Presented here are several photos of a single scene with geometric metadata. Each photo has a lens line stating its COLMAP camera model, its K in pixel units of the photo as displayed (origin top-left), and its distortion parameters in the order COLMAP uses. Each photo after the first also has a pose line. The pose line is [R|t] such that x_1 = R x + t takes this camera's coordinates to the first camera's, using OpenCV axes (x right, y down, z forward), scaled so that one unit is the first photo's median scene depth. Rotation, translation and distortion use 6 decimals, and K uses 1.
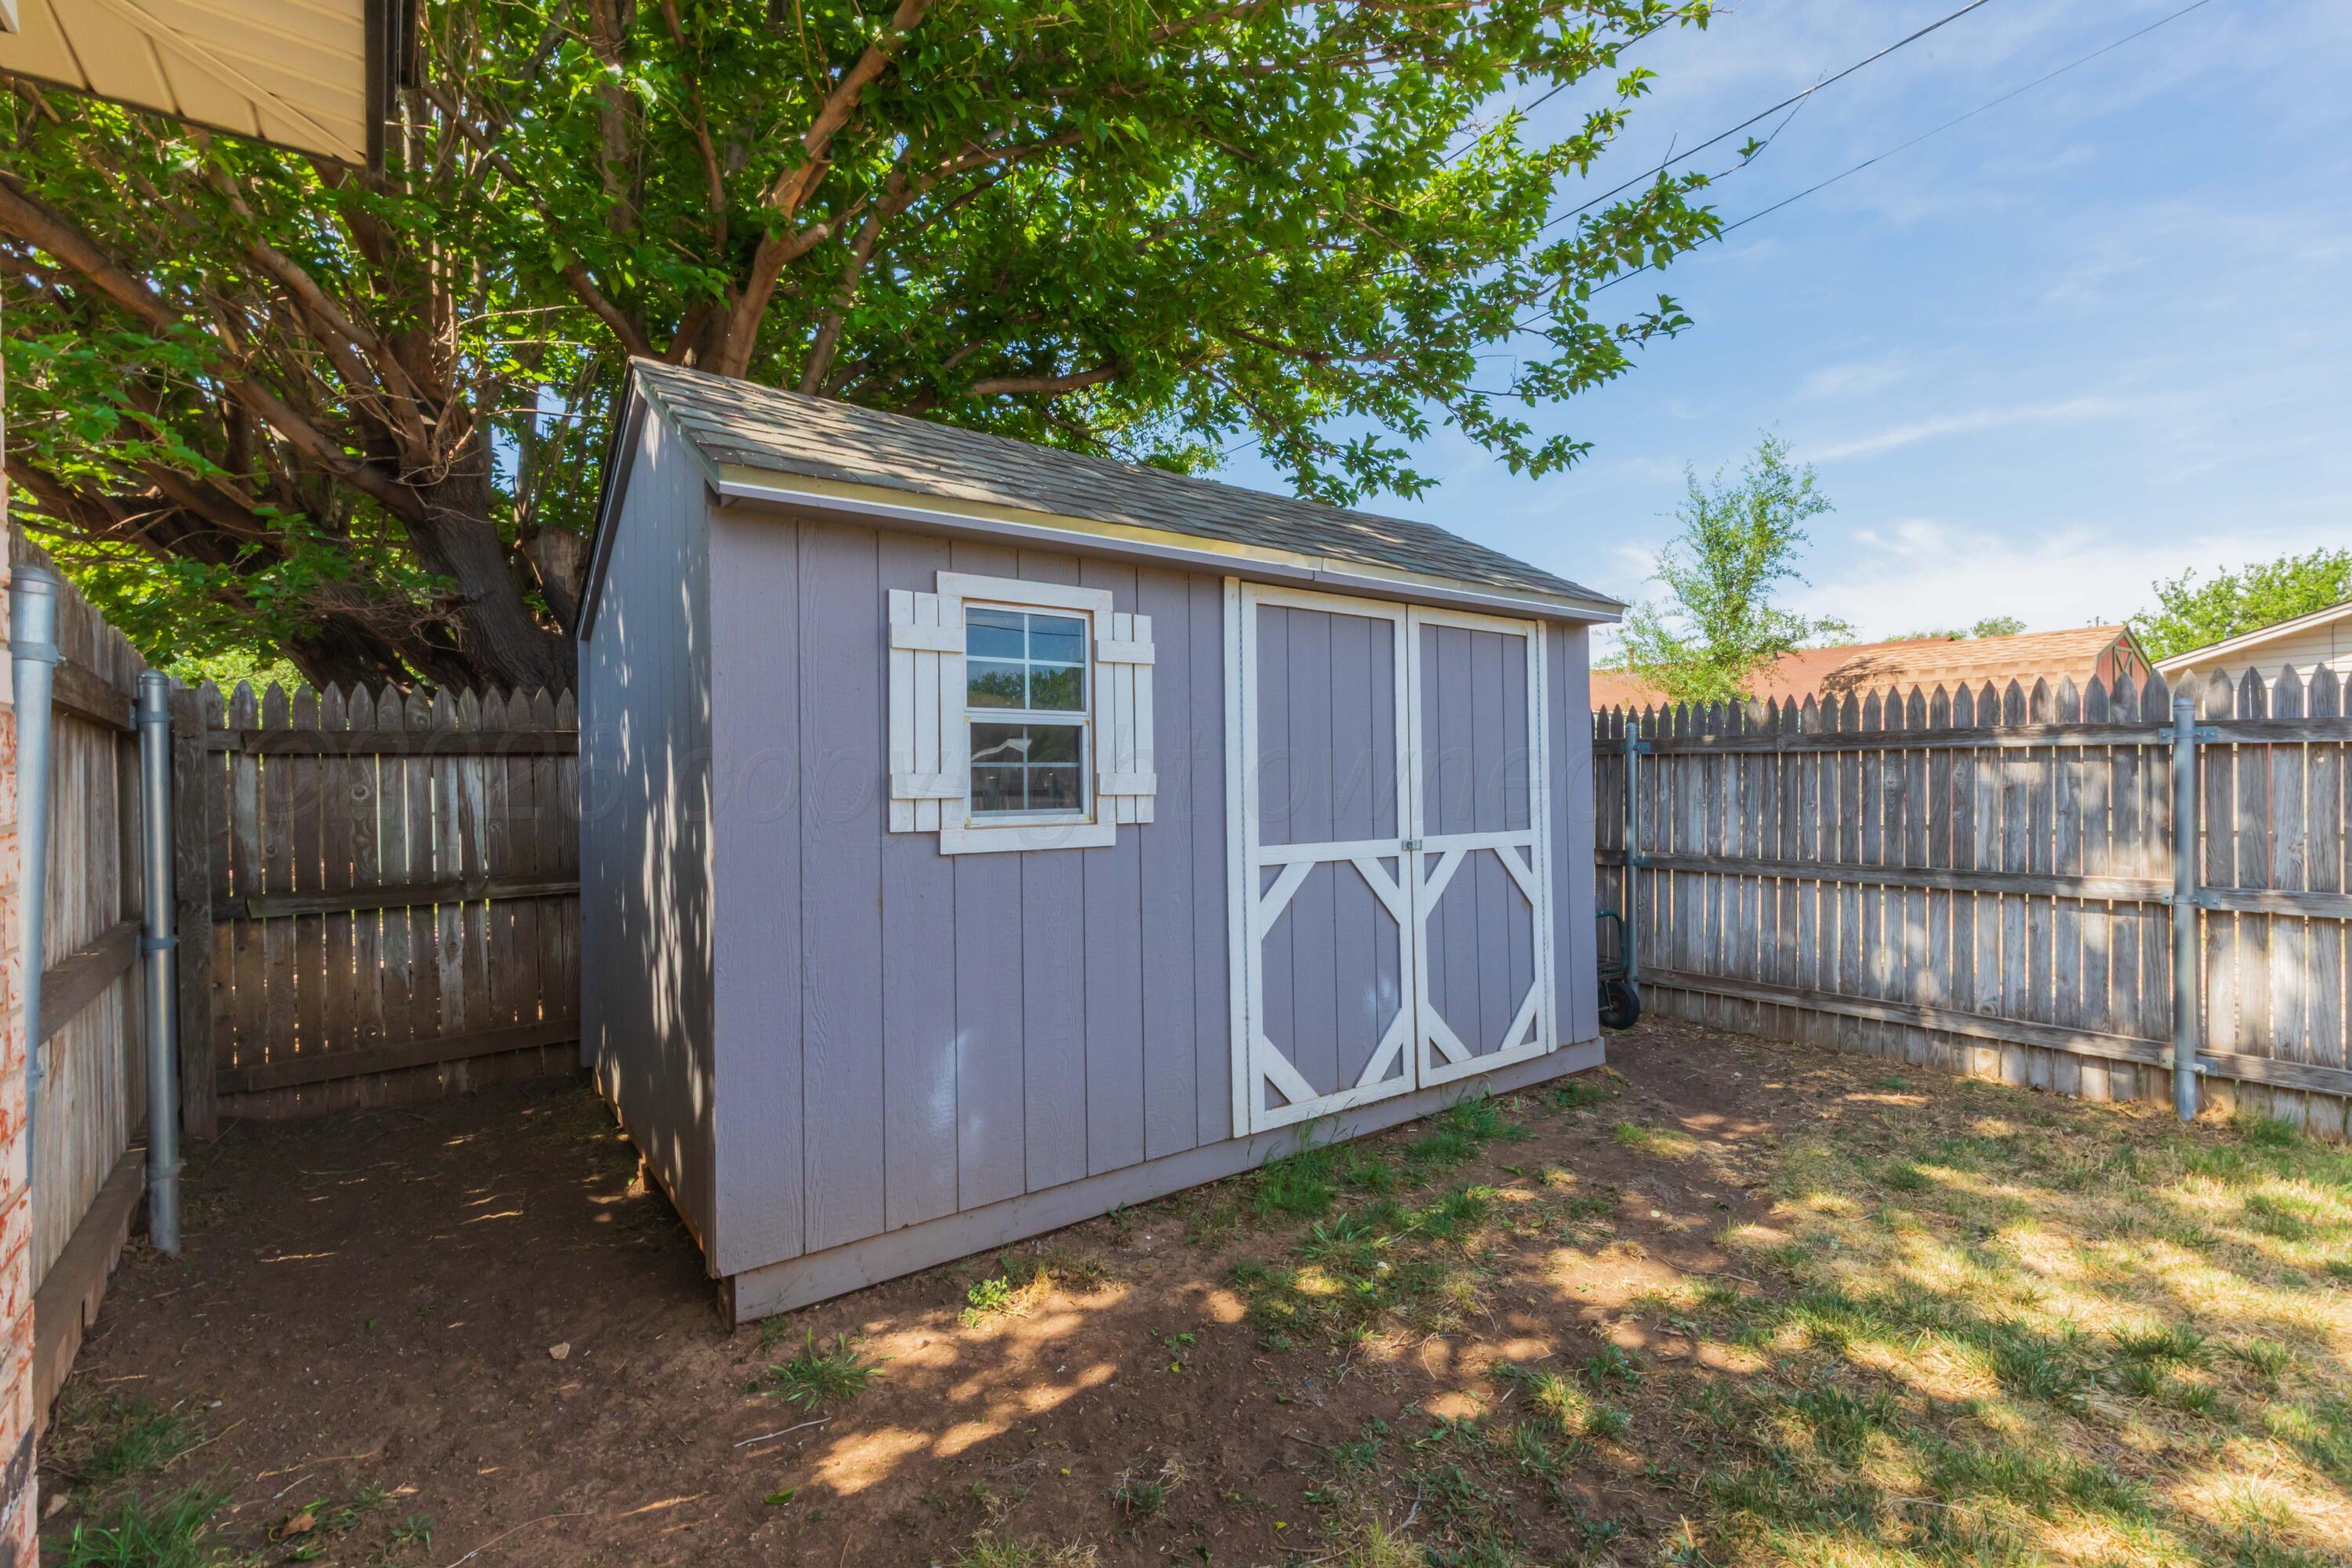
lens RADIAL K [[1049.9, 0, 1192.4], [0, 1049.9, 782.1], [0, 0, 1]] dist [0.021913, -0.011141]
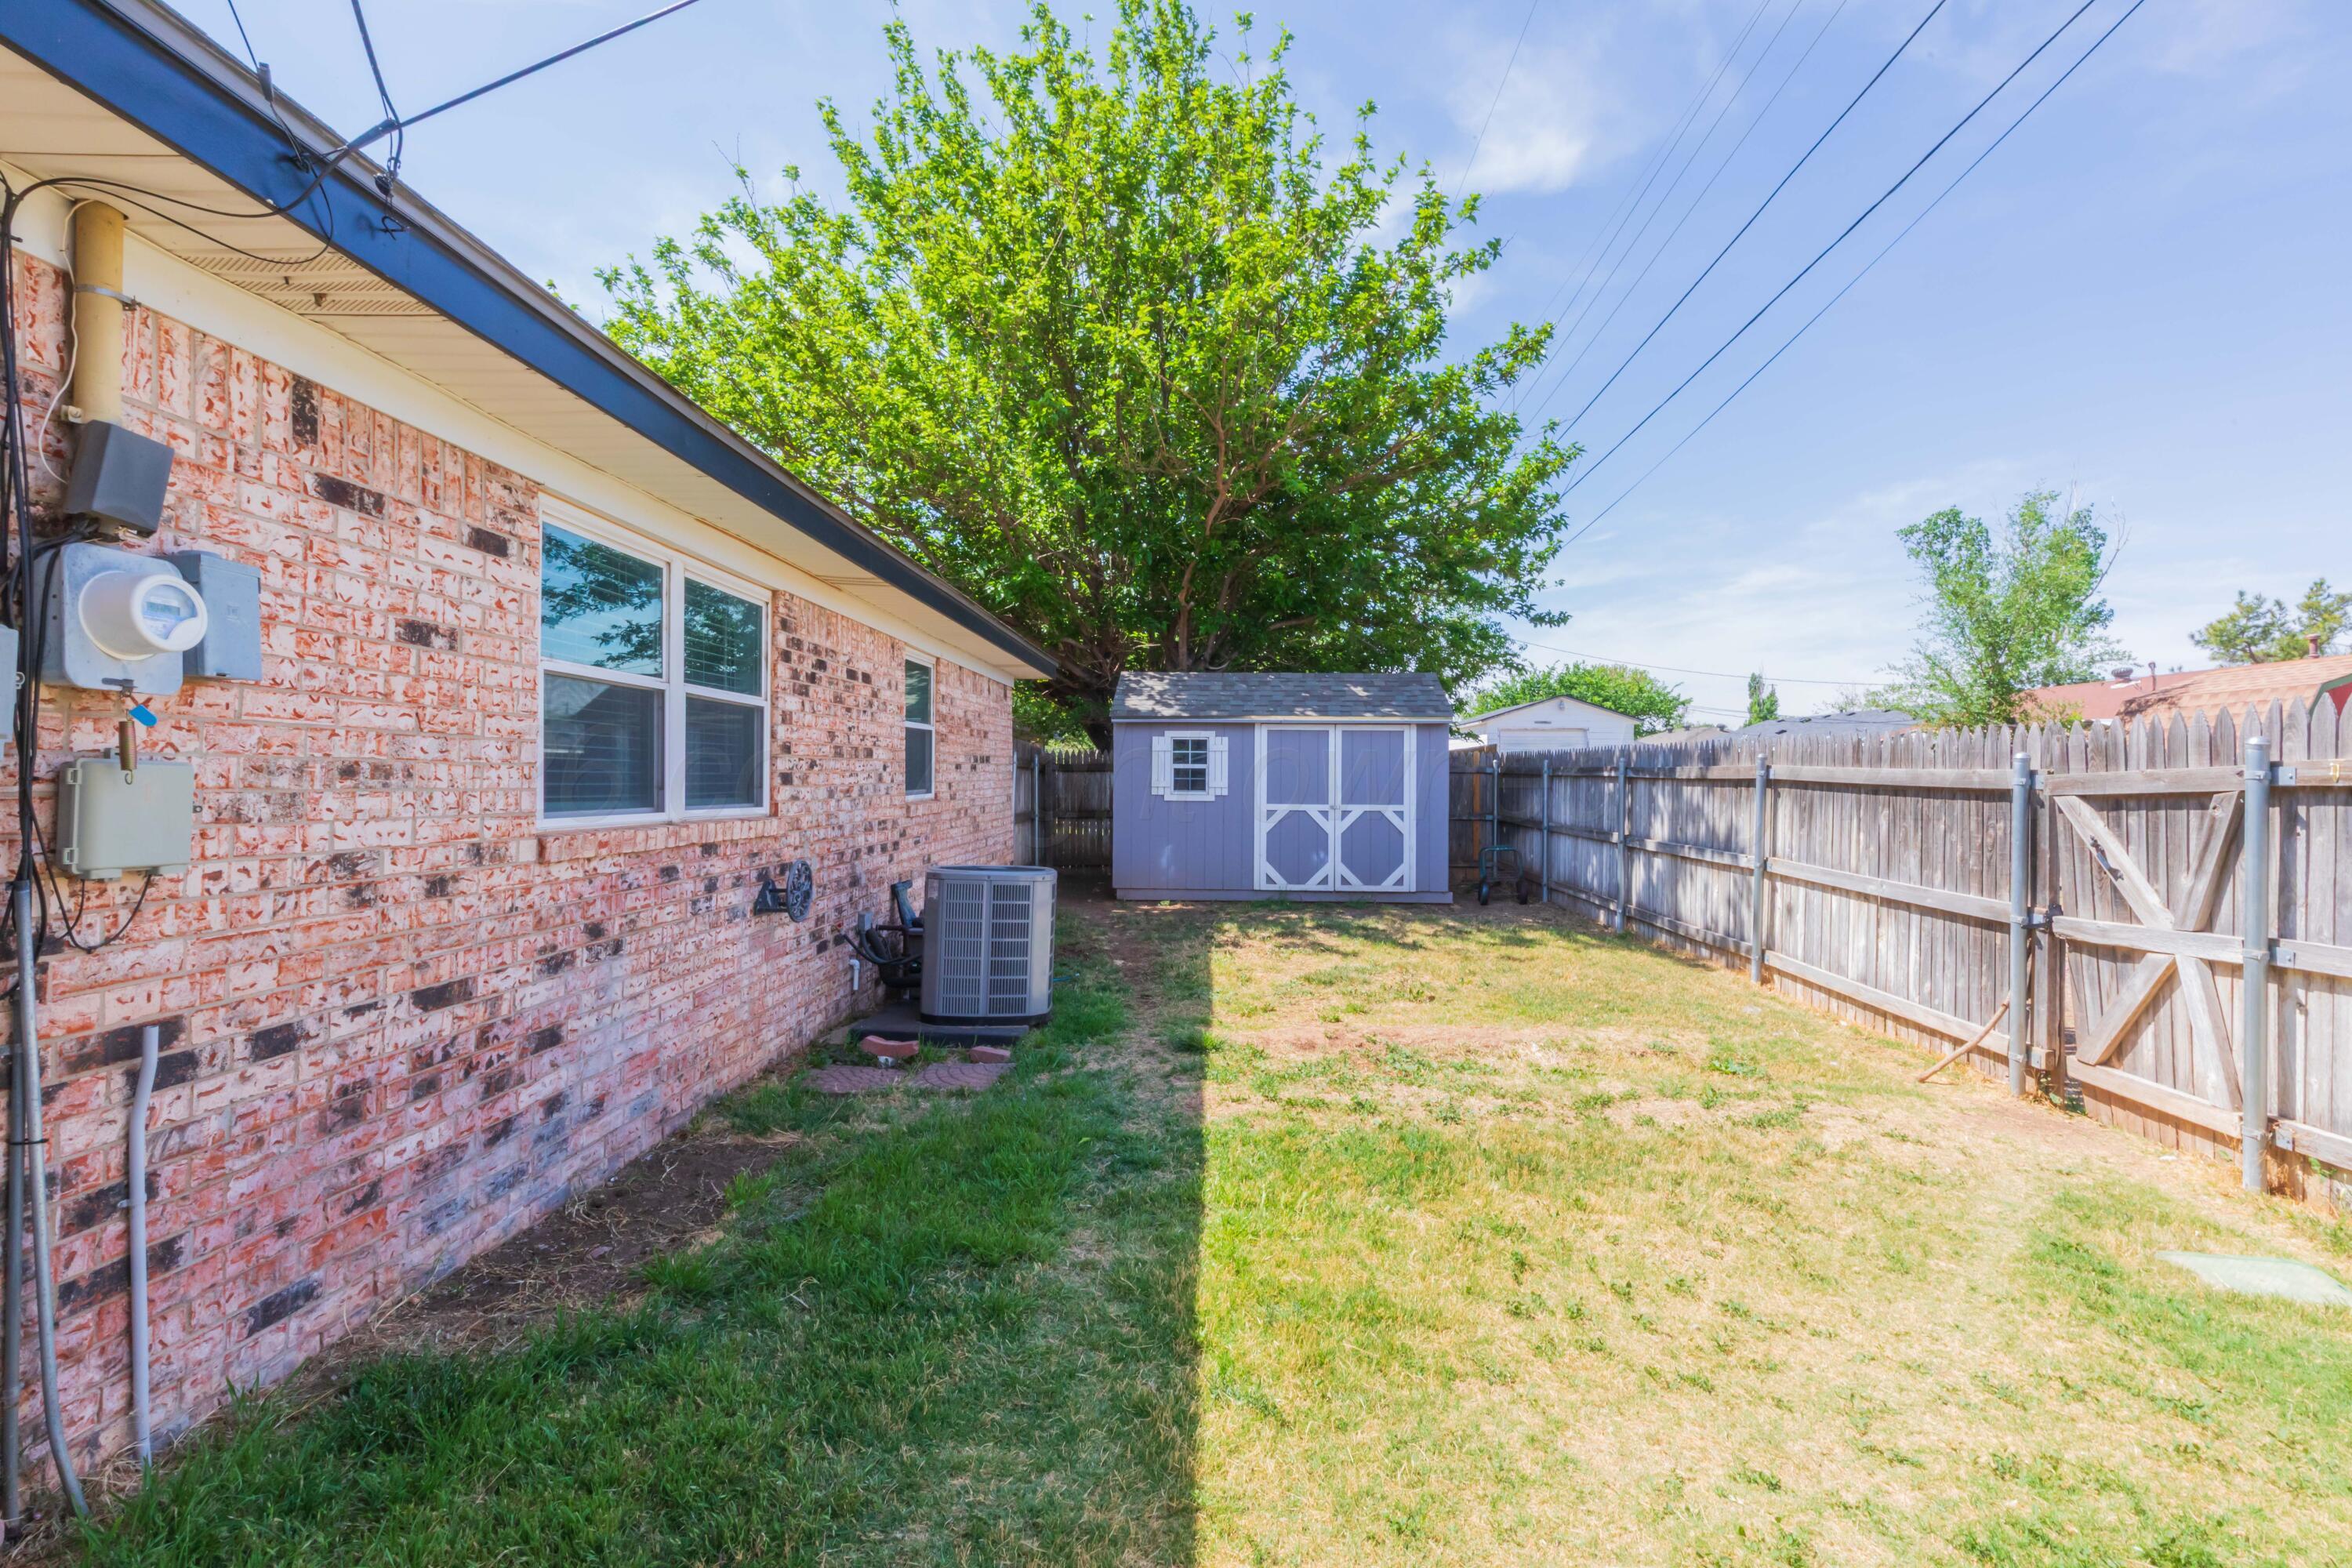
lens RADIAL K [[1058.7, 0, 1192.6], [0, 1058.7, 785.2], [0, 0, 1]] dist [0.018405, -0.005670]
pose [[0.773014, 0.021371, -0.634029, 1.880653], [-0.017345, 0.999771, 0.012551, -0.033467], [0.634152, 0.001295, 0.773207, -1.620828]]
